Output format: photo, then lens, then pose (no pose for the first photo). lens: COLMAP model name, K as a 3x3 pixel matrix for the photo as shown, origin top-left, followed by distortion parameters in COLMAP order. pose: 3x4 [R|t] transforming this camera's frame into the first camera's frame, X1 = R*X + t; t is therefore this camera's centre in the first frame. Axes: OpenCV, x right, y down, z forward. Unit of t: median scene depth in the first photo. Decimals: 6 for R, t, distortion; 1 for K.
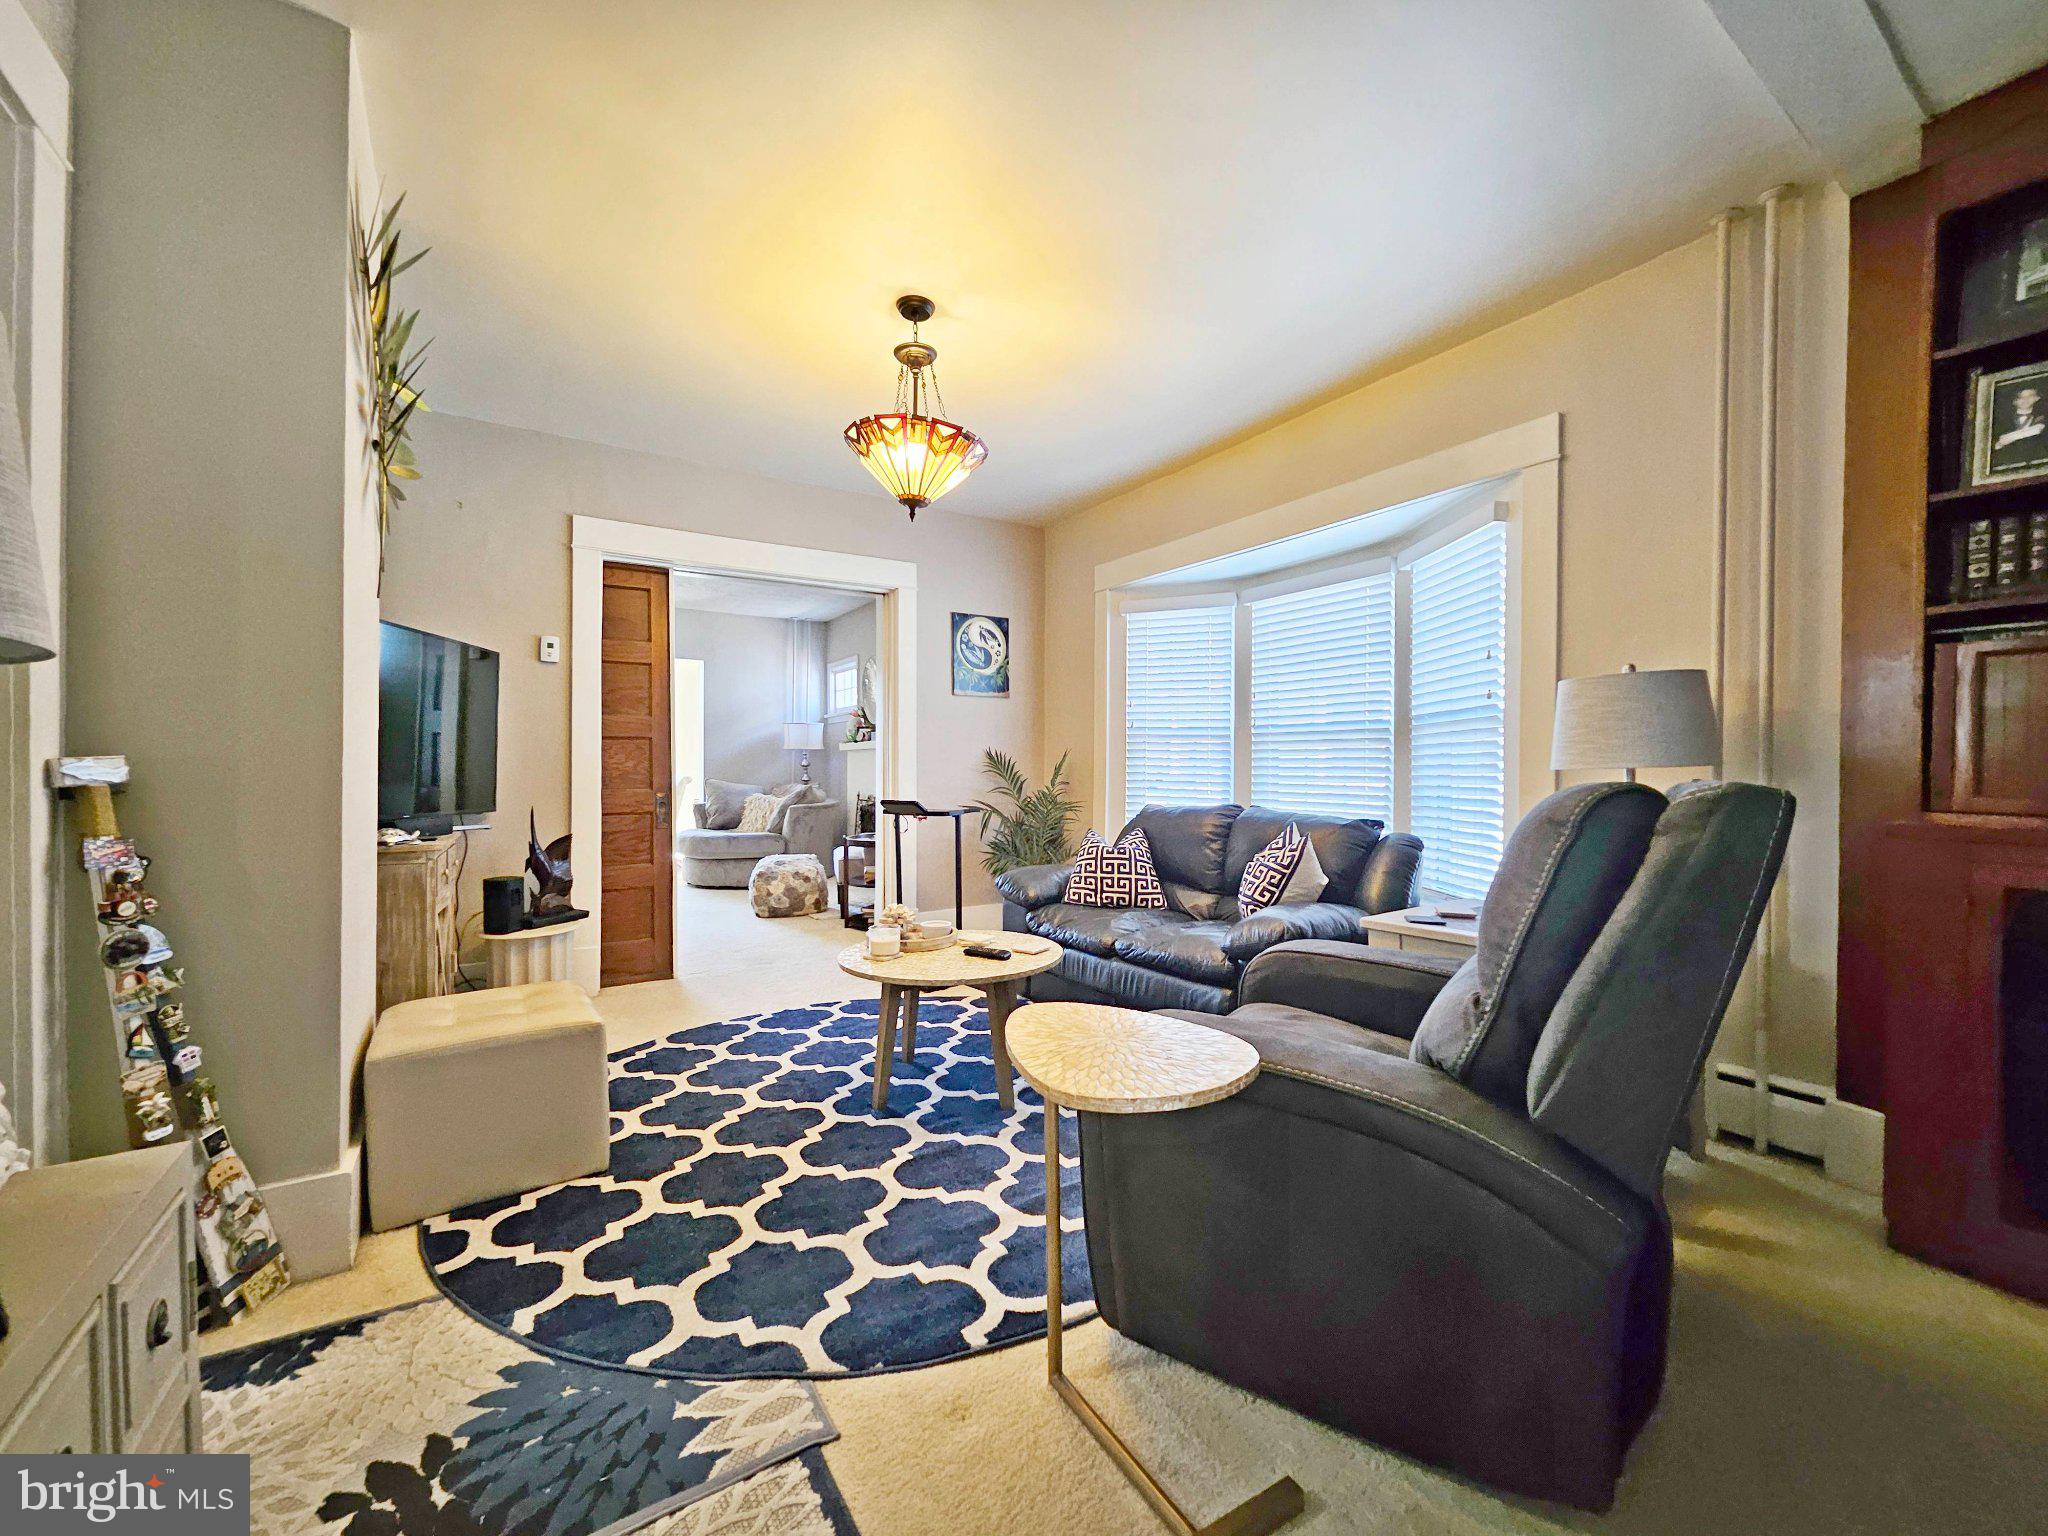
lens RADIAL K [[811.1, 0, 1023.5], [0, 811.1, 770.6], [0, 0, 1]] dist [-0.000885, -0.000479]
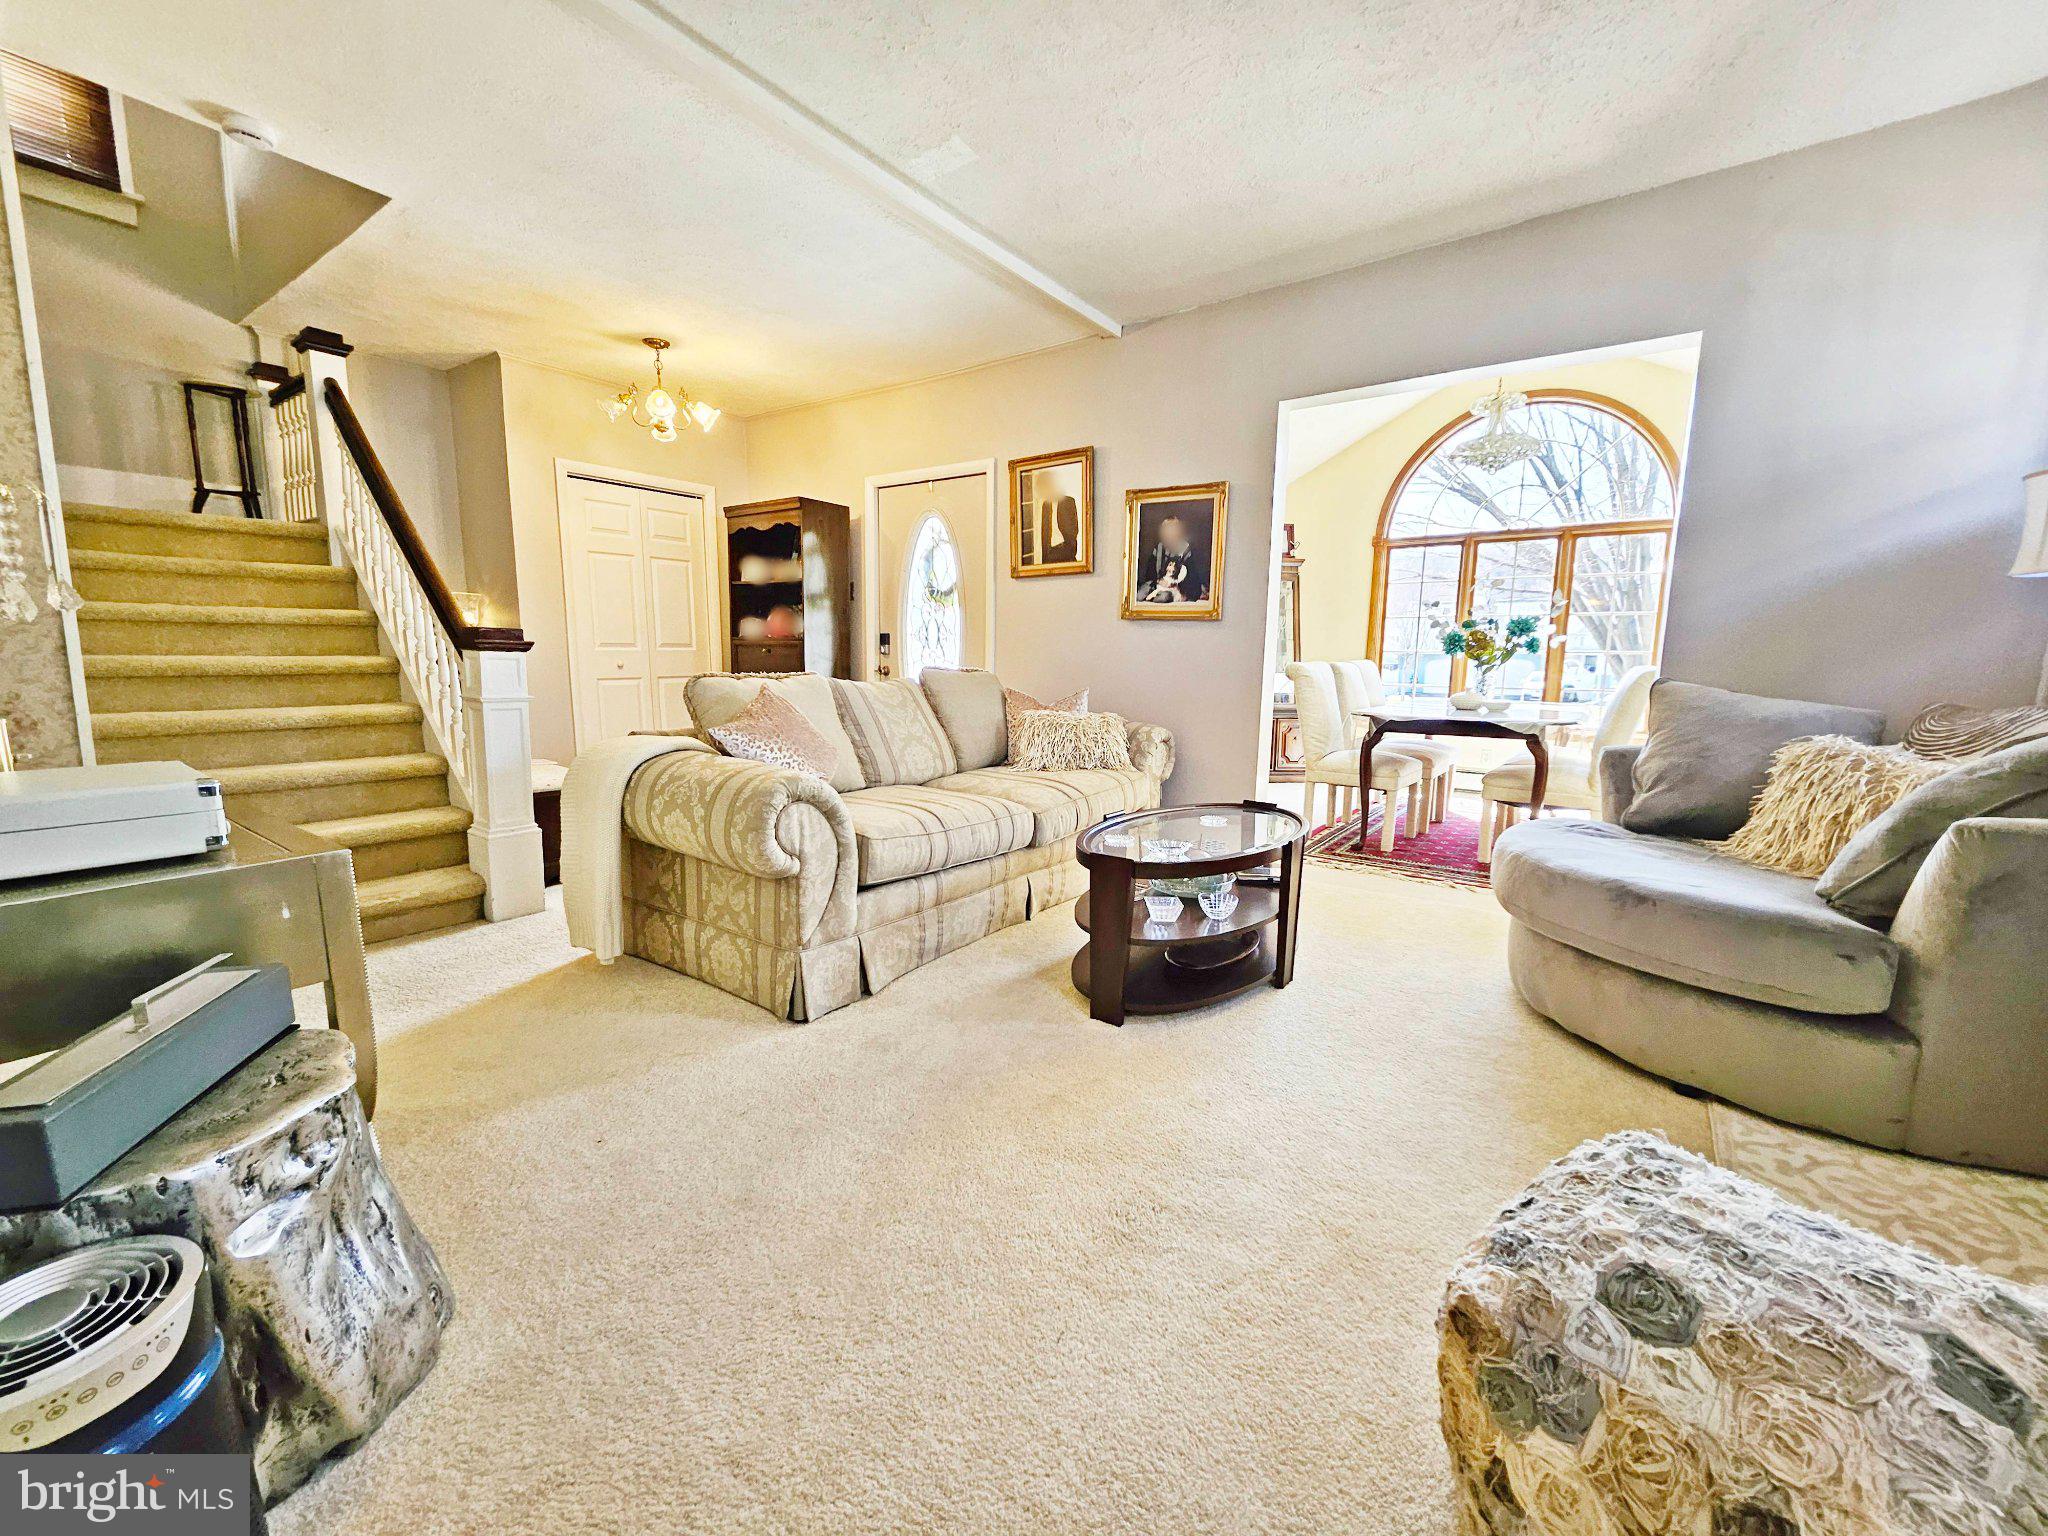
lens RADIAL K [[811.1, 0, 1044.9], [0, 811.1, 768.6], [0, 0, 1]] dist [-0.000885, -0.000479]
pose [[0.361290, 0.138071, -0.922174, -0.166751], [-0.022975, 0.989994, 0.139224, 0.006653], [0.932170, -0.029113, 0.360848, 0.645228]]
